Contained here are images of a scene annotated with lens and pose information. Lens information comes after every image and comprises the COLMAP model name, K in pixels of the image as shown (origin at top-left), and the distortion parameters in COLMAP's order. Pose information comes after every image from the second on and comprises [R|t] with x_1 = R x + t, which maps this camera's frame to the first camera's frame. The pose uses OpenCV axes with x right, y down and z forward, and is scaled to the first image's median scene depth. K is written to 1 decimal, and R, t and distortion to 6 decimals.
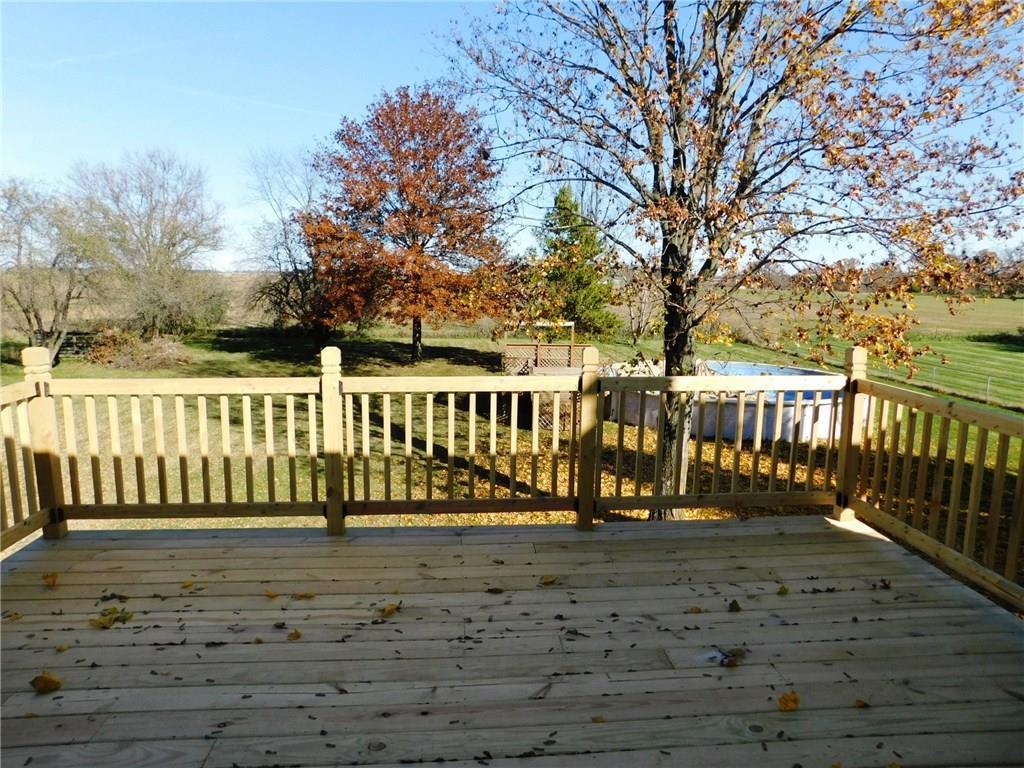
lens RADIAL K [[670.8, 0, 516.5], [0, 670.8, 386.2], [0, 0, 1]] dist [-0.044152, 0.022072]
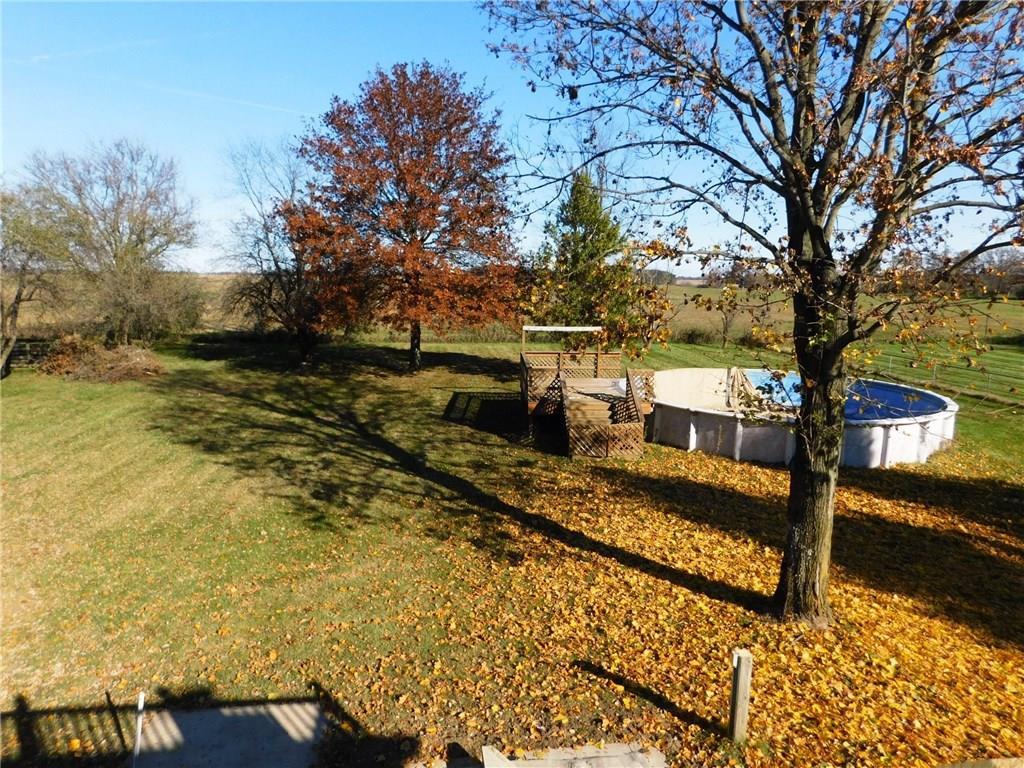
lens RADIAL K [[670.8, 0, 518.8], [0, 670.8, 384.5], [0, 0, 1]] dist [-0.044152, 0.022072]
pose [[0.999491, -0.005678, 0.031394, -0.039126], [0.005820, 0.999973, -0.004435, -0.013048], [-0.031368, 0.004615, 0.999497, 0.096723]]
